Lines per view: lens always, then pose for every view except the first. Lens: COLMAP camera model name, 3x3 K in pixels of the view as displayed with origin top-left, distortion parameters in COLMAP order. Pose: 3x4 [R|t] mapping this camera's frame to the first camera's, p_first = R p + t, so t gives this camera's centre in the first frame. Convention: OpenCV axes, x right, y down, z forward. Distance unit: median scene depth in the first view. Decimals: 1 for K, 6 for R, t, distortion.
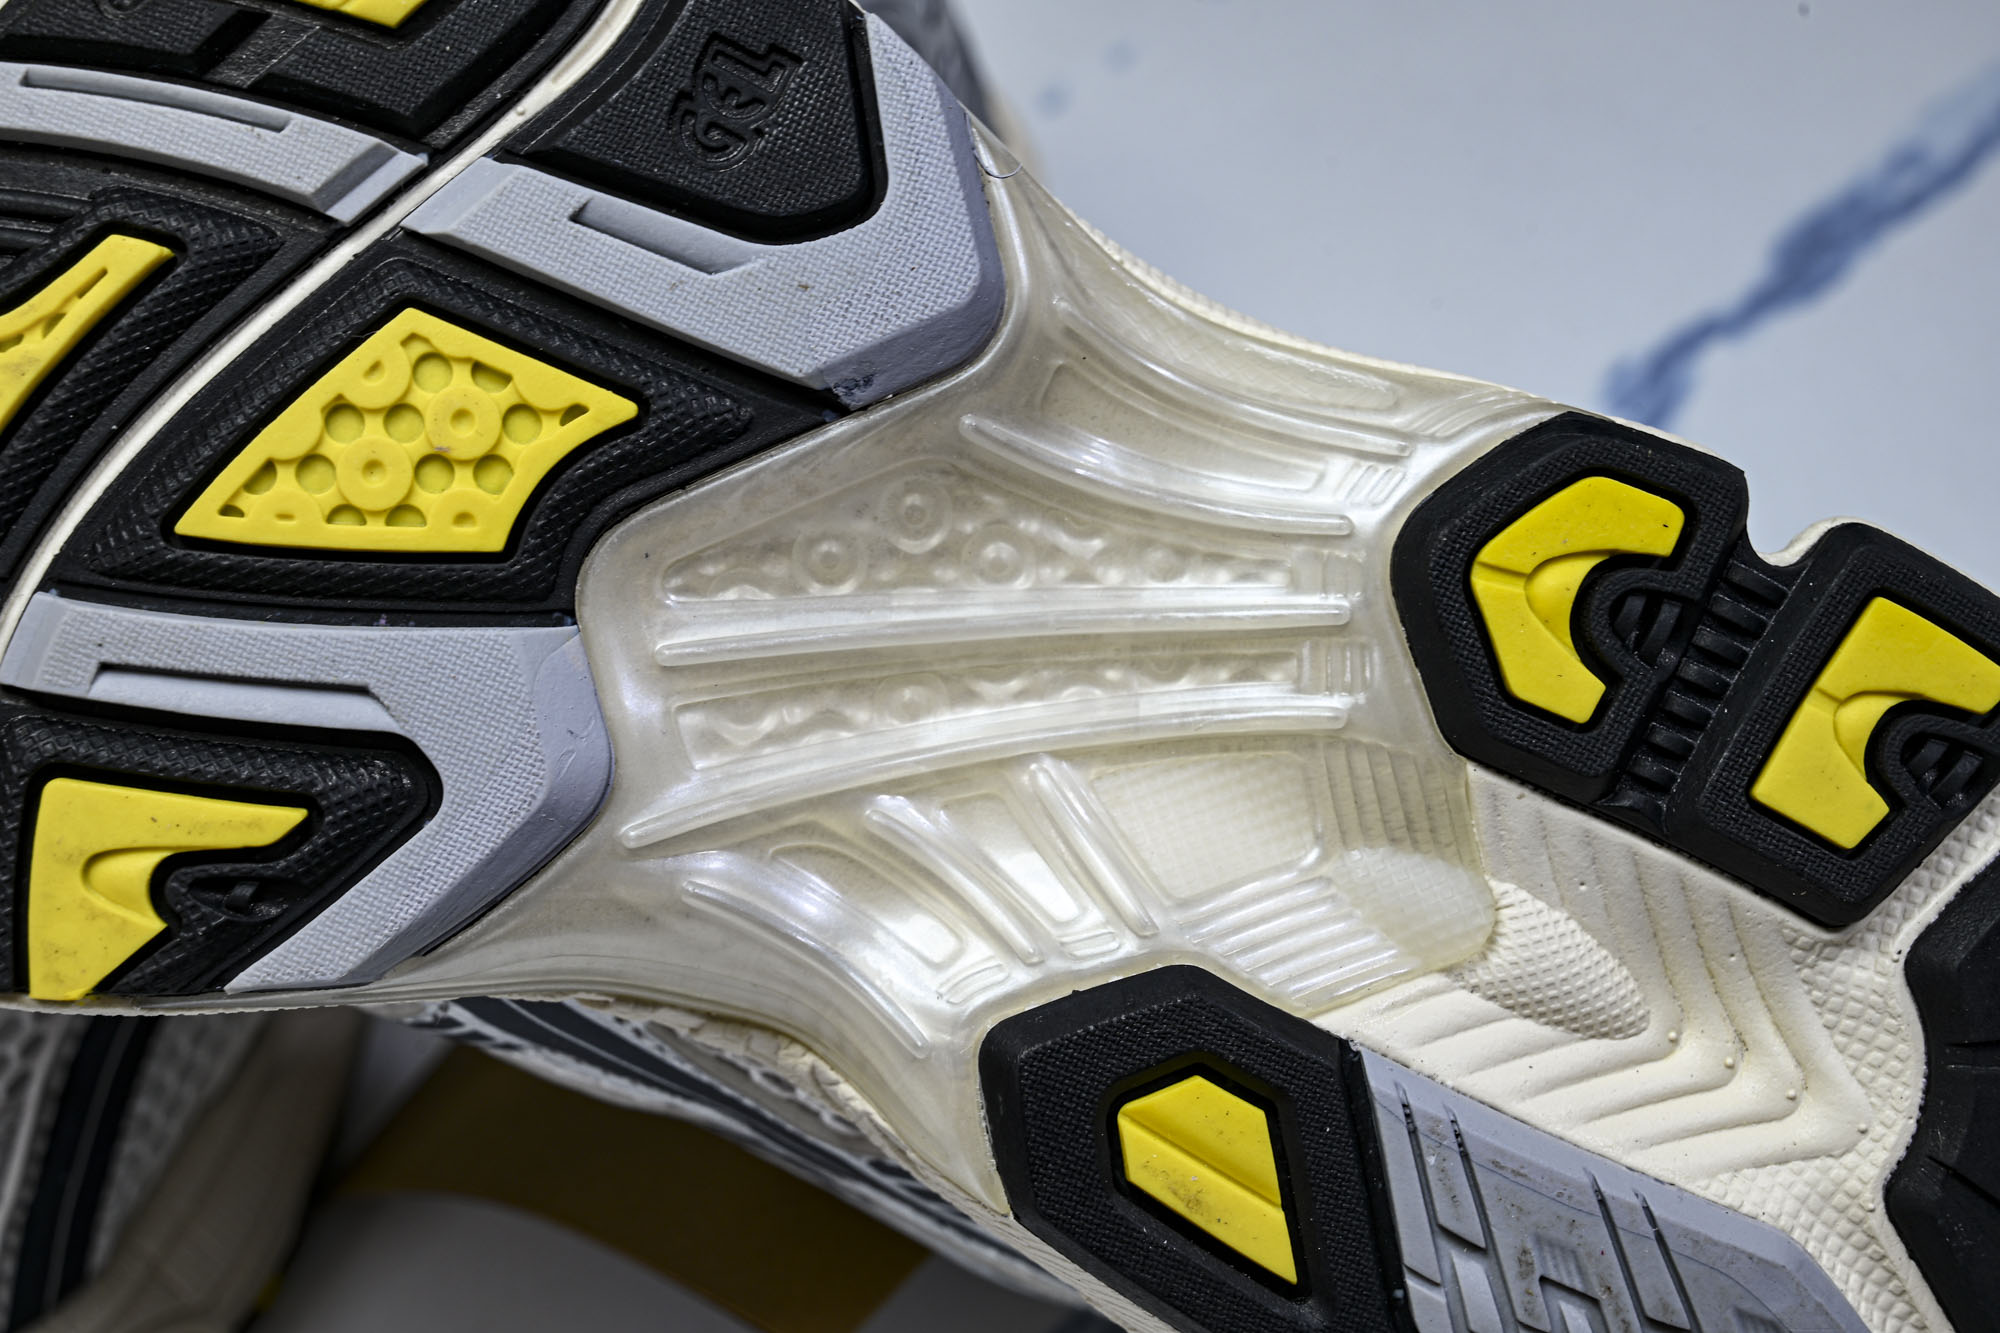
lens RADIAL K [[3926.8, 0, 1000.0], [0, 3926.8, 666.5], [0, 0, 1]] dist [-0.001262, -0.076522]
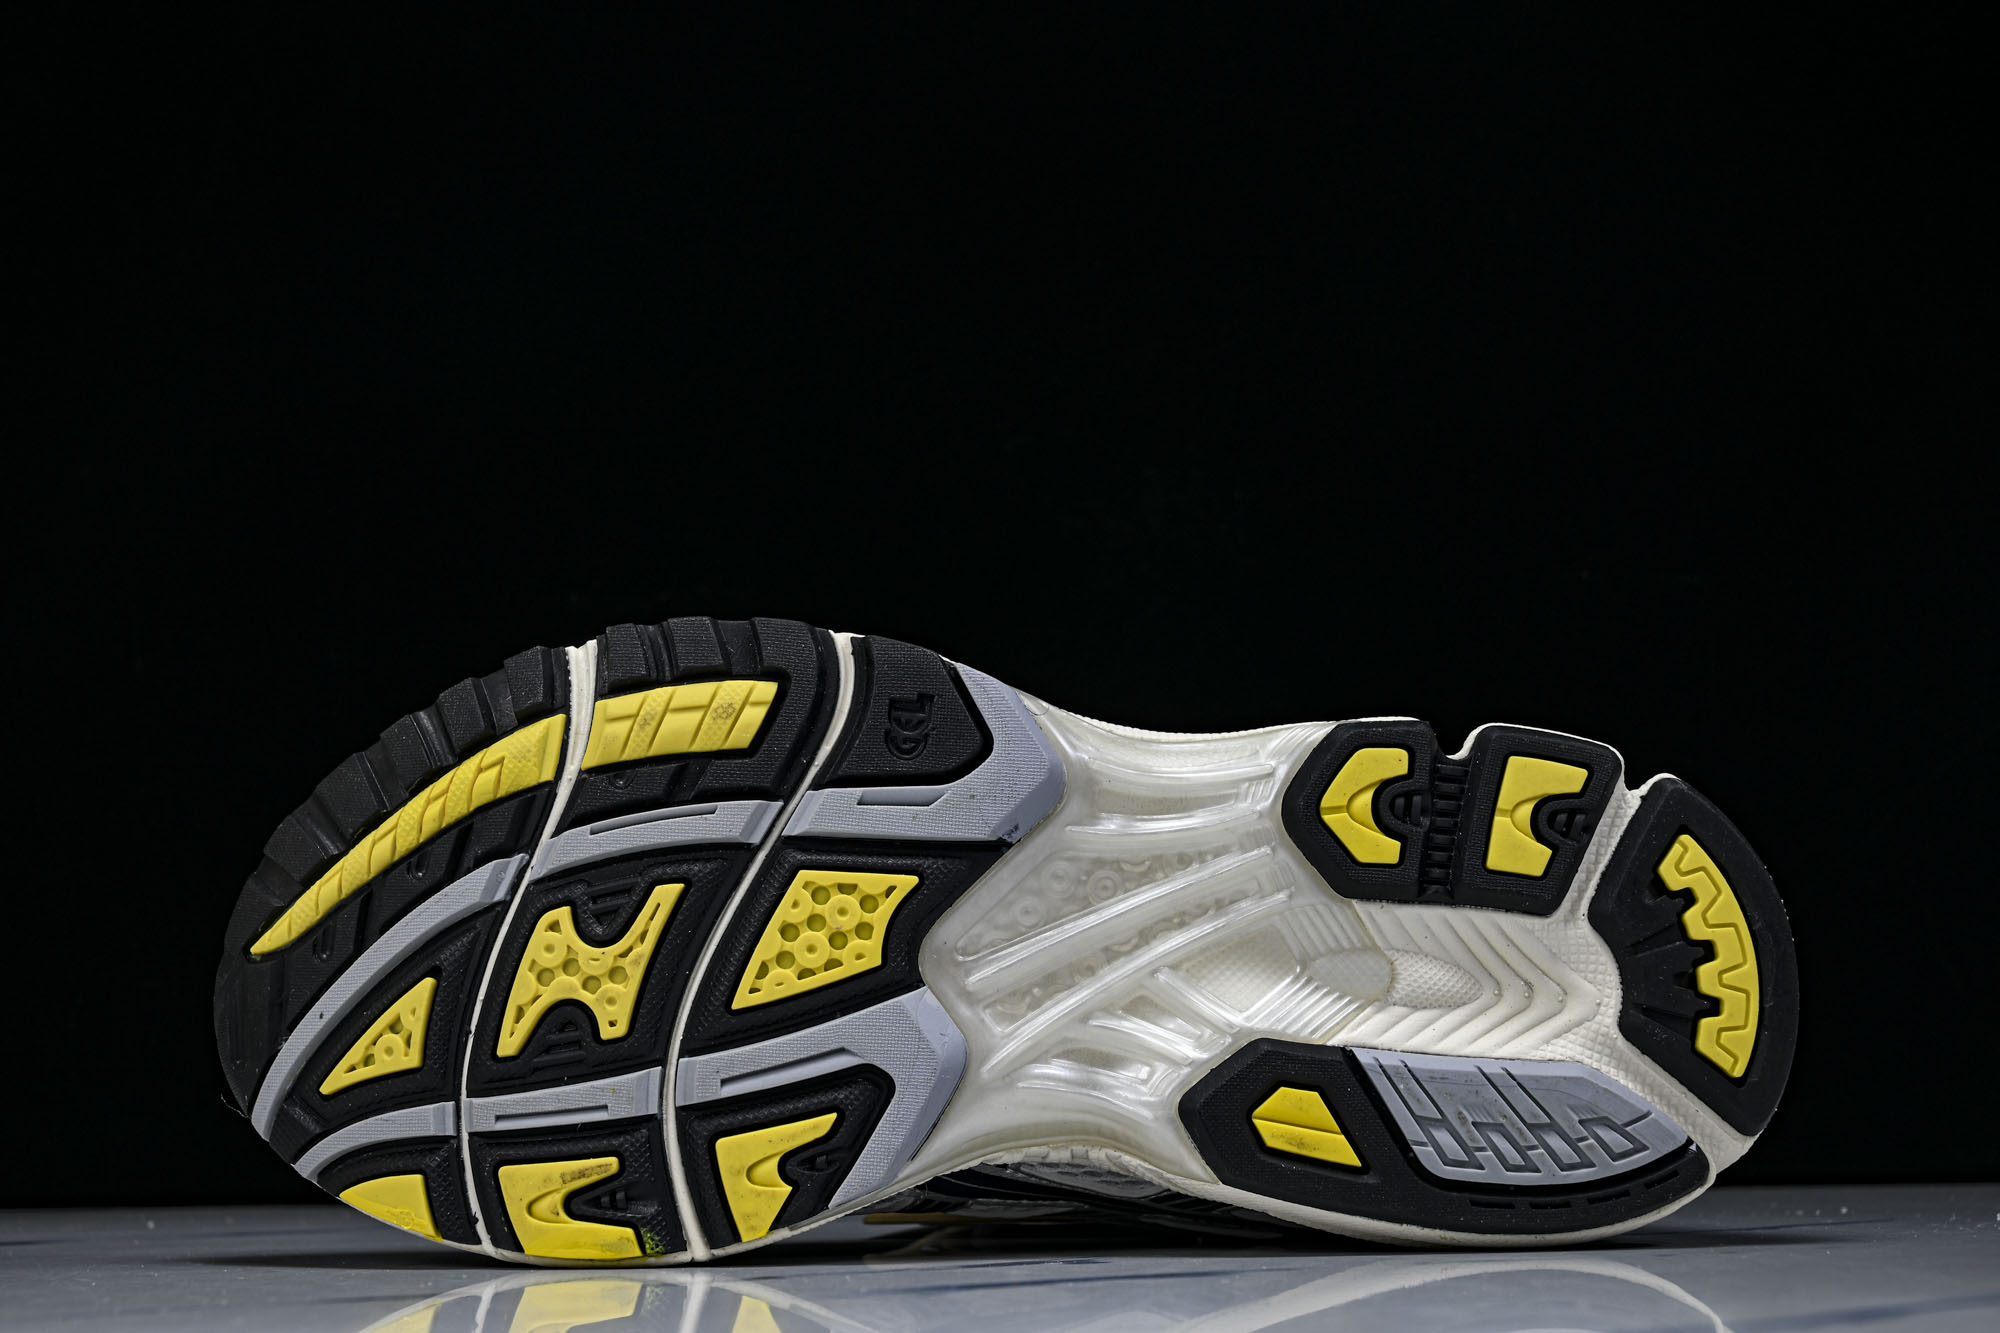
lens RADIAL K [[3328.9, 0, 1000.0], [0, 3328.9, 666.5], [0, 0, 1]] dist [0.014059, -0.015917]
pose [[0.937934, -0.346812, -0.000842, -0.010466], [0.344213, 0.931196, -0.119962, 0.056900], [0.042389, 0.112227, 0.992778, -0.771729]]
